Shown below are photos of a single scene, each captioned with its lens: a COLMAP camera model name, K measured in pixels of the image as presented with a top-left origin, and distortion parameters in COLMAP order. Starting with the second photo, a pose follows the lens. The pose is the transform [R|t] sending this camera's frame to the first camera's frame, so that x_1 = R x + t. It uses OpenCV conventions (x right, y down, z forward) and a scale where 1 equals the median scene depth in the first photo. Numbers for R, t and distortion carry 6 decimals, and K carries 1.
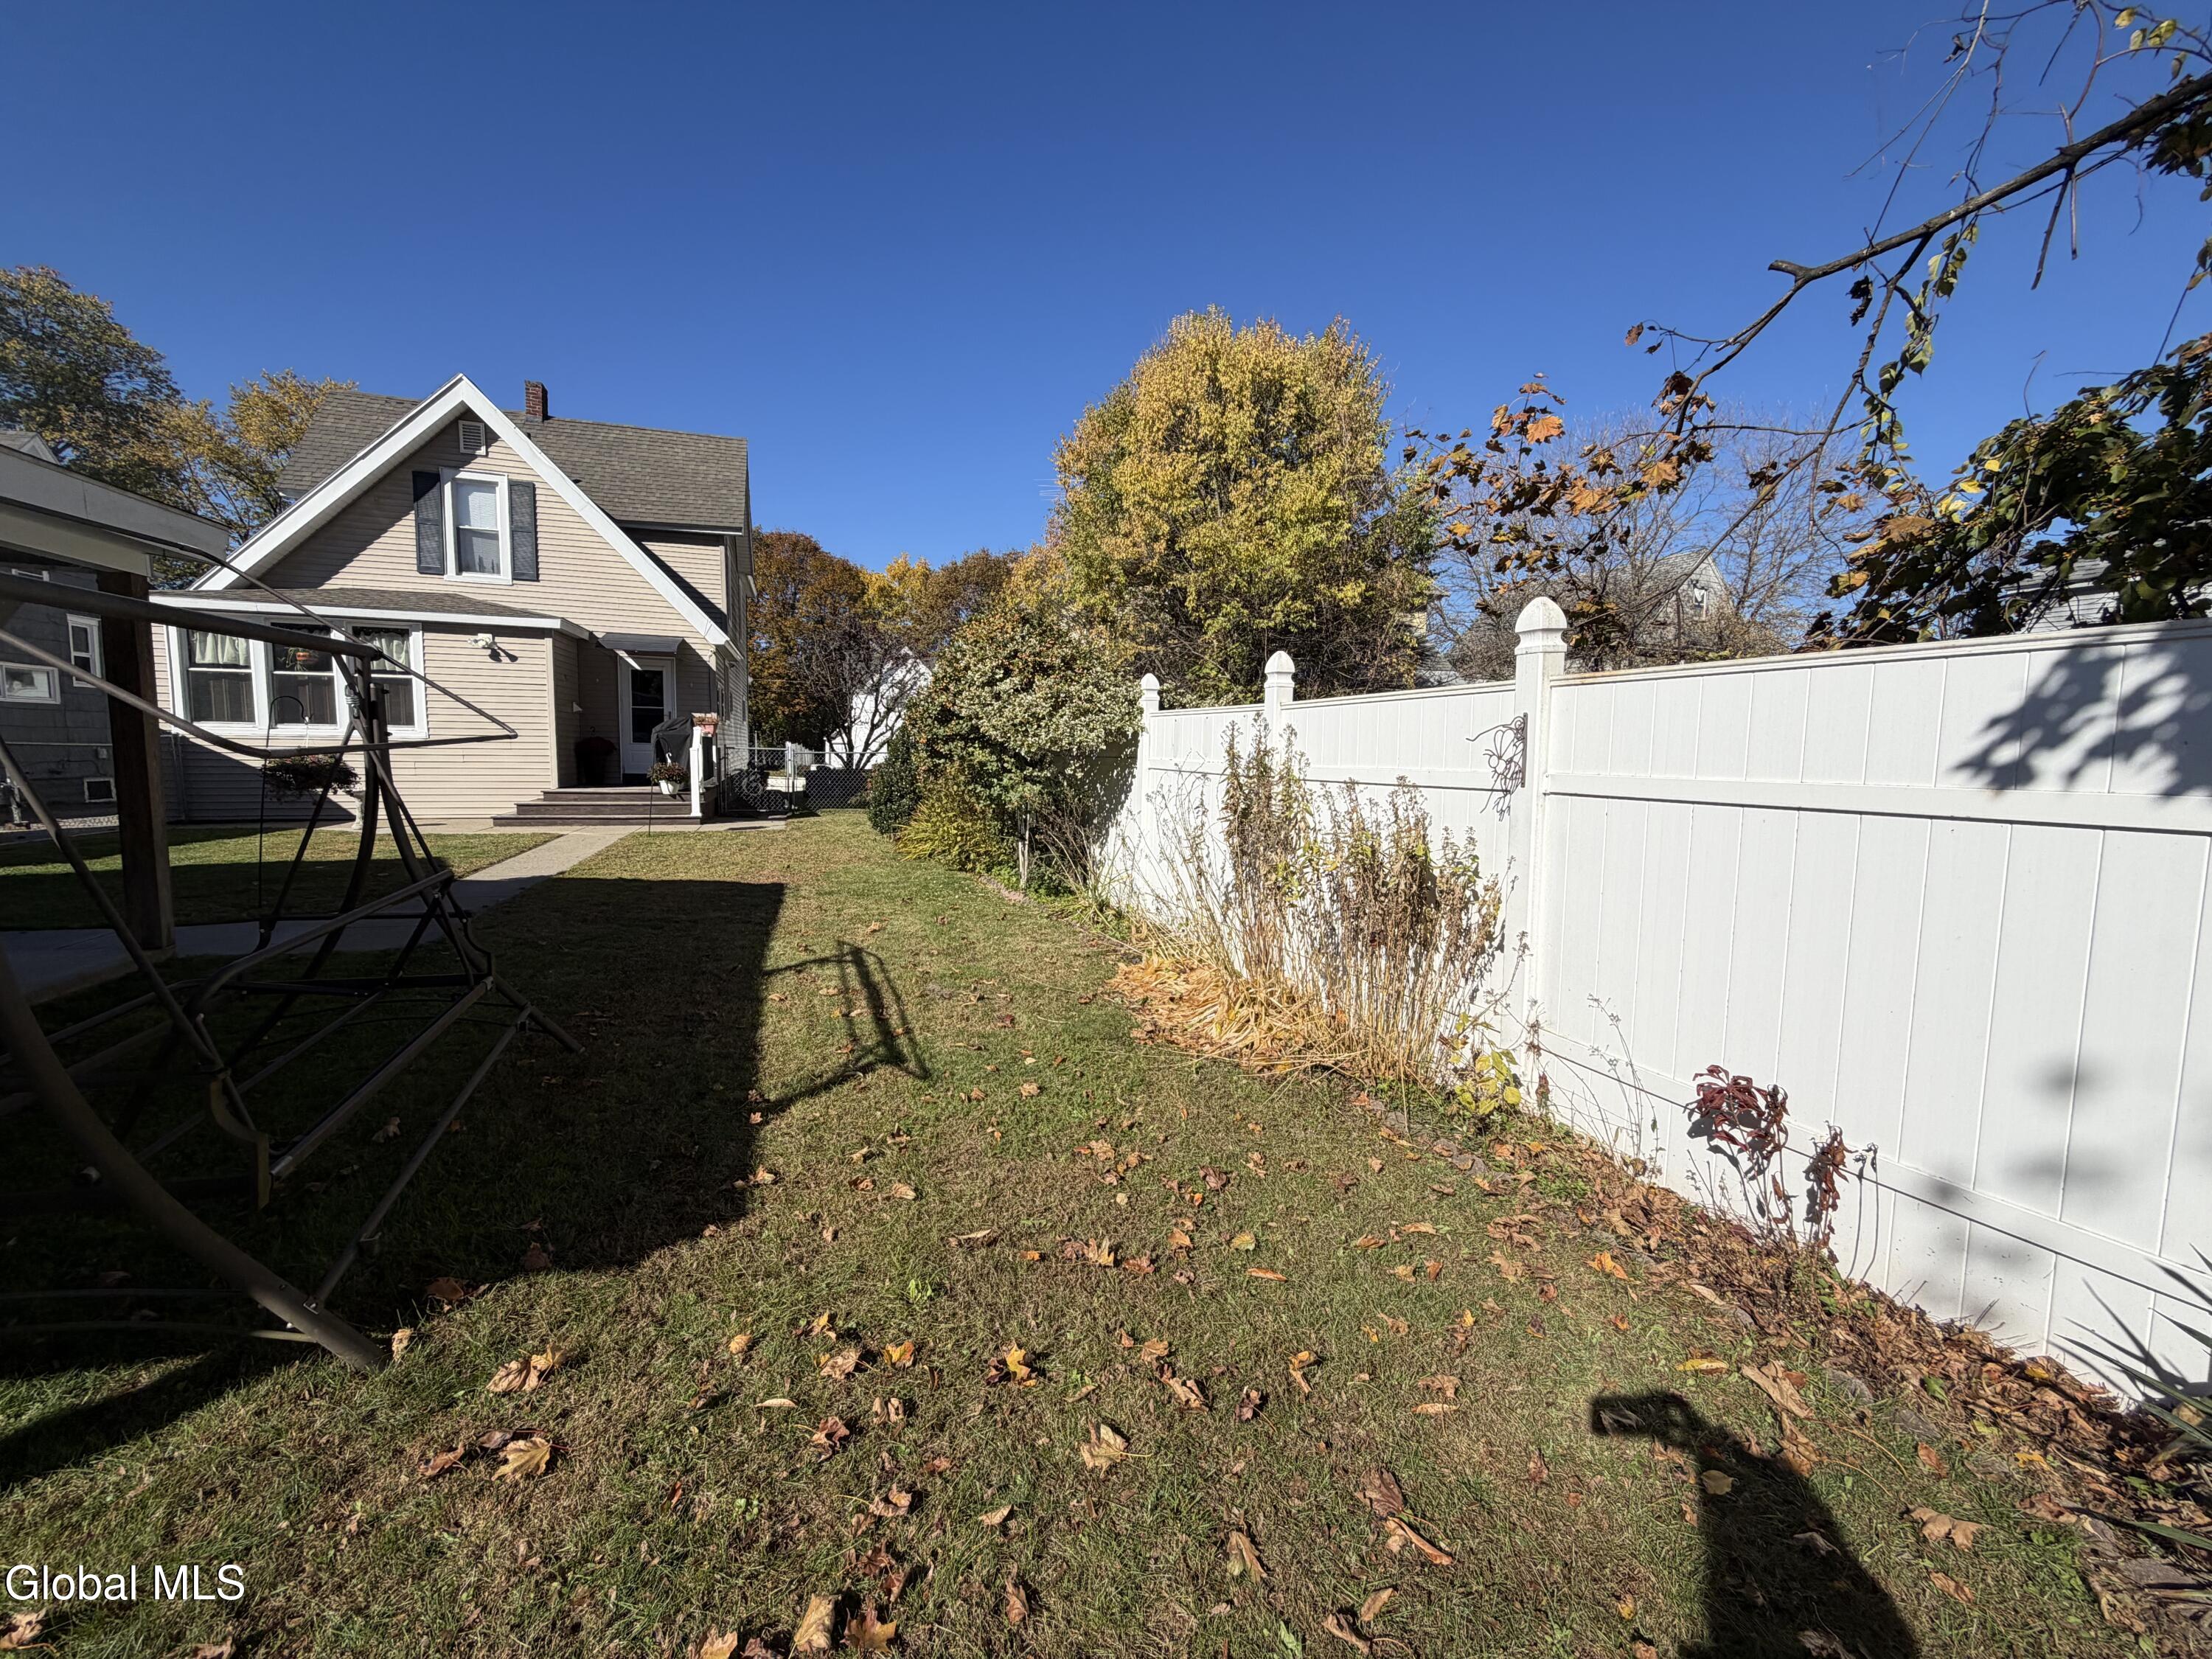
lens RADIAL K [[888.8, 0, 1092.8], [0, 888.8, 841.7], [0, 0, 1]] dist [-0.000376, 0.000316]
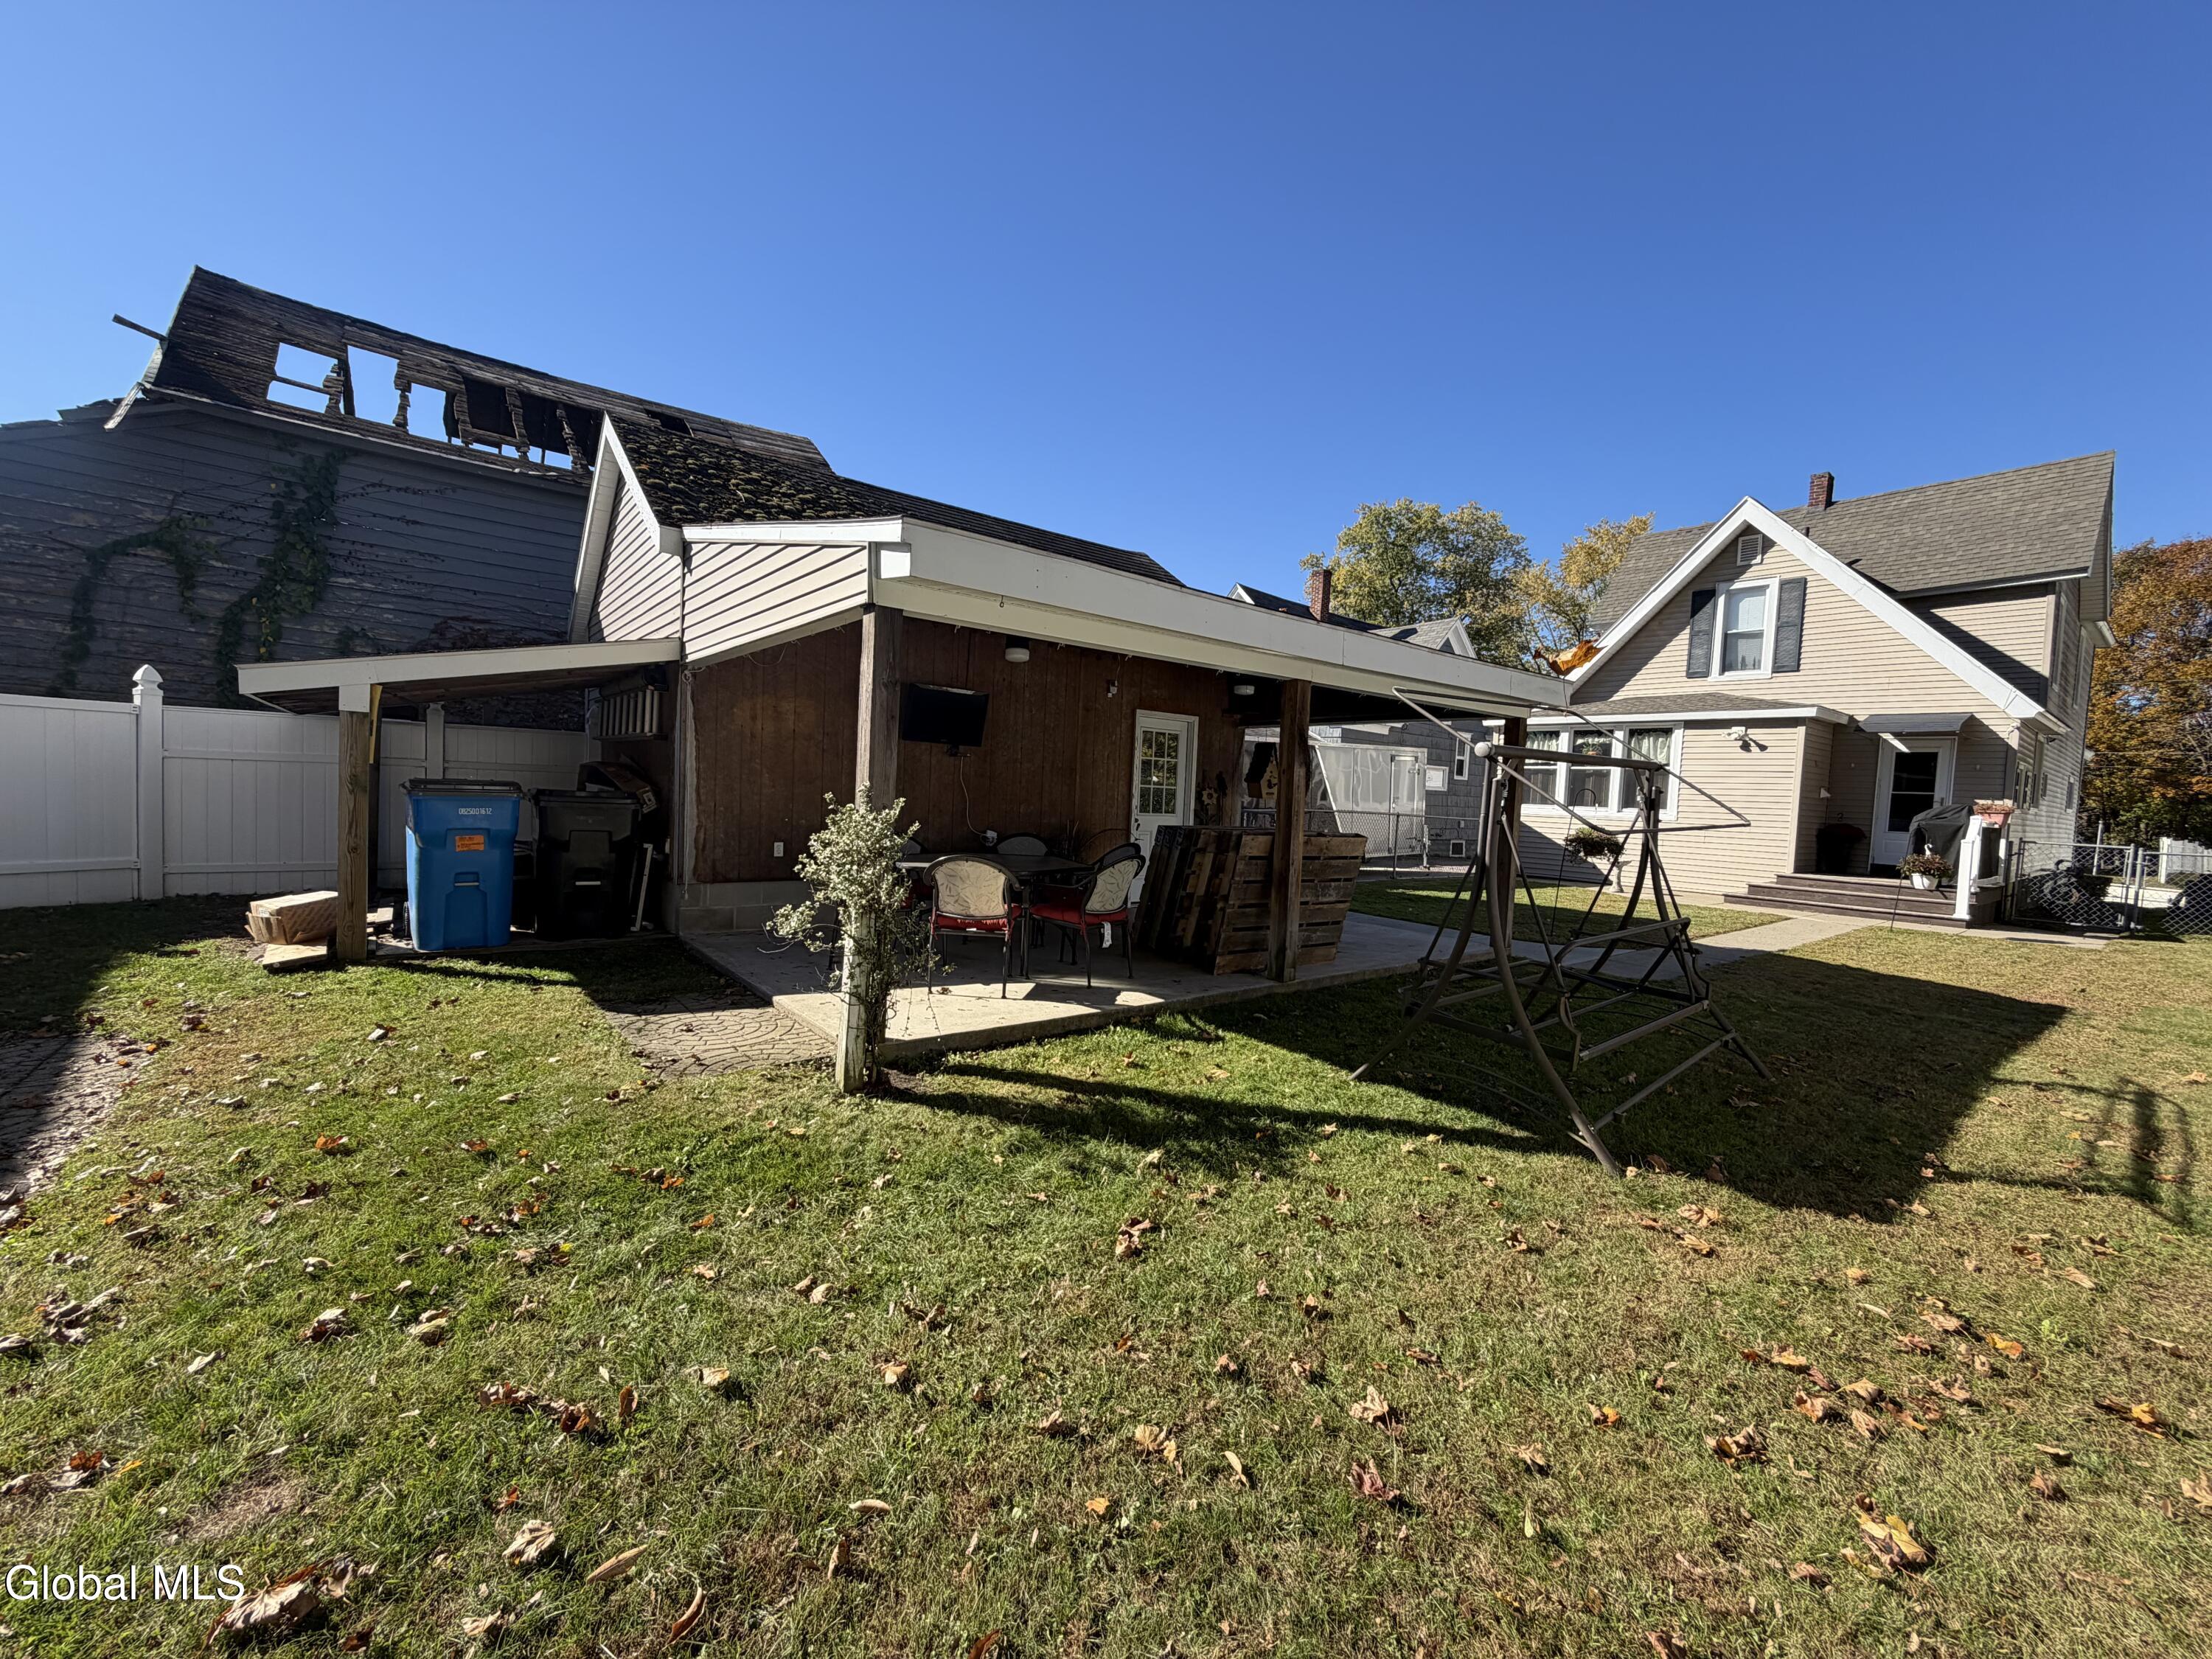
lens RADIAL K [[888.8, 0, 1104.6], [0, 888.8, 830.3], [0, 0, 1]] dist [-0.000376, 0.000316]
pose [[0.354573, 0.037346, -0.934282, 0.060180], [-0.134231, 0.990885, -0.011333, 0.007820], [0.925343, 0.129428, 0.356354, -0.087368]]
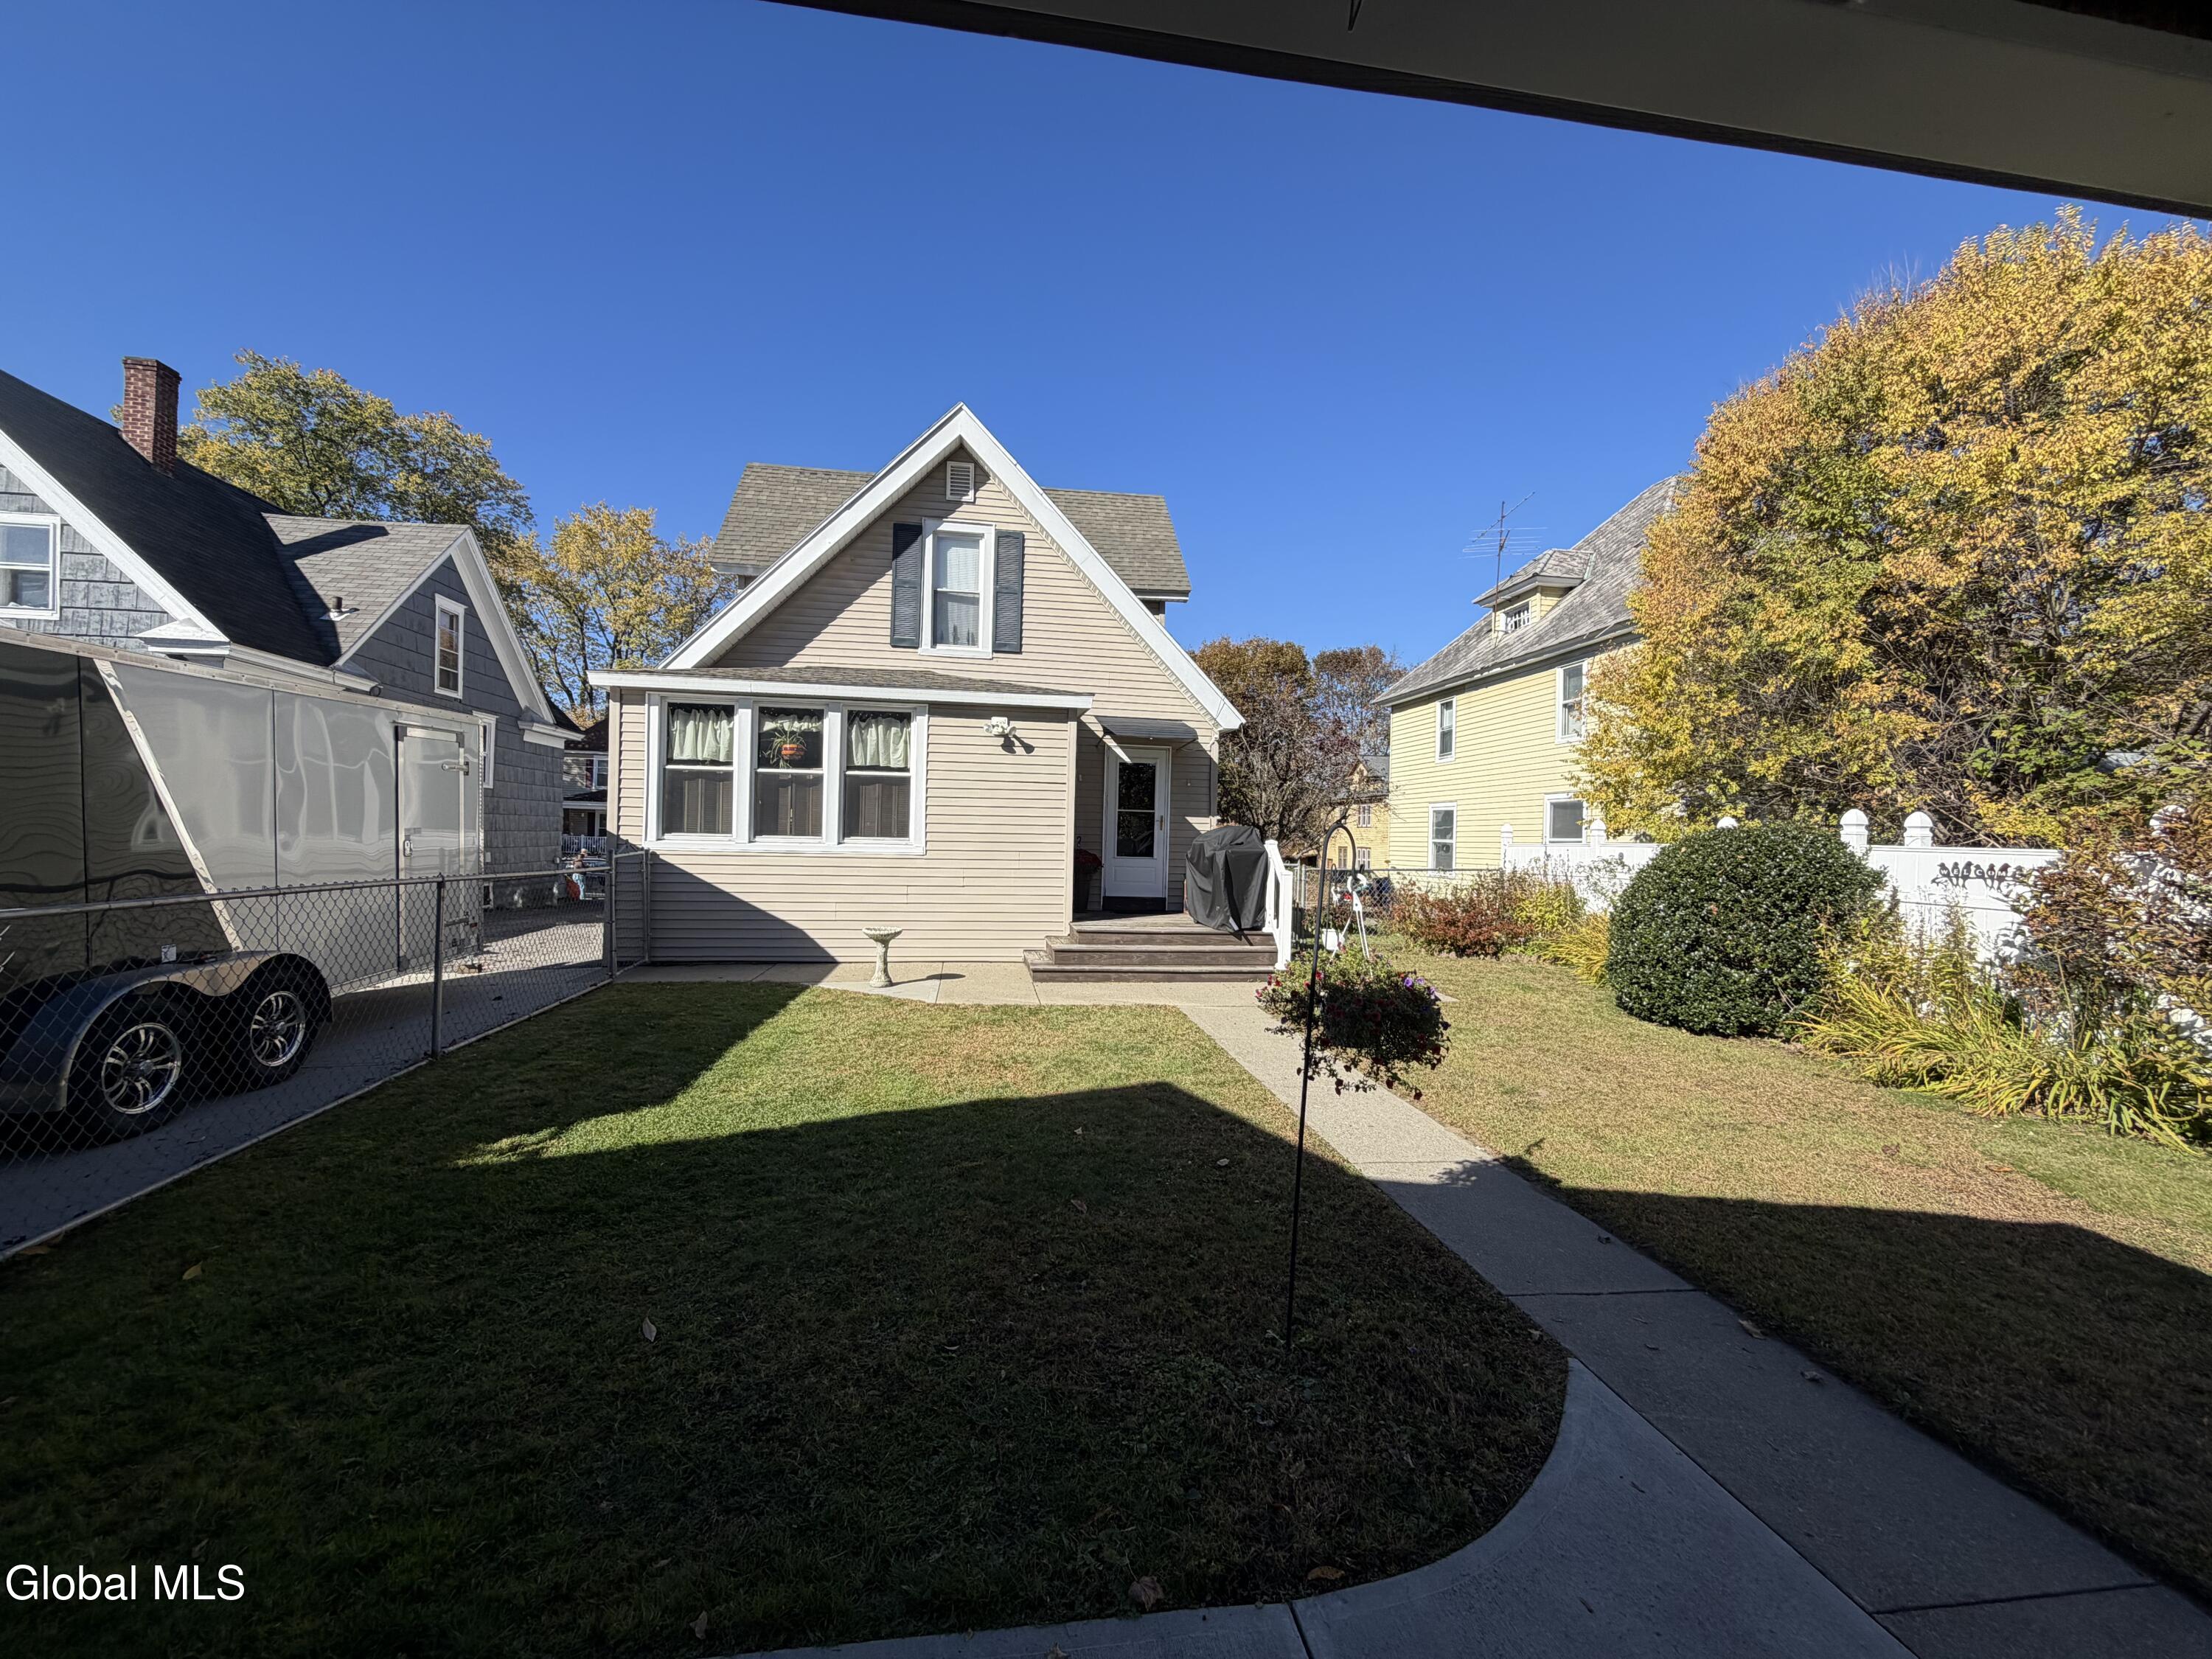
lens RADIAL K [[888.8, 0, 1102.3], [0, 888.8, 841.7], [0, 0, 1]] dist [-0.000376, 0.000316]
pose [[0.984899, 0.006354, -0.173015, -0.452441], [-0.023577, 0.994939, -0.097673, -0.055464], [0.171519, 0.100277, 0.980064, 0.277258]]
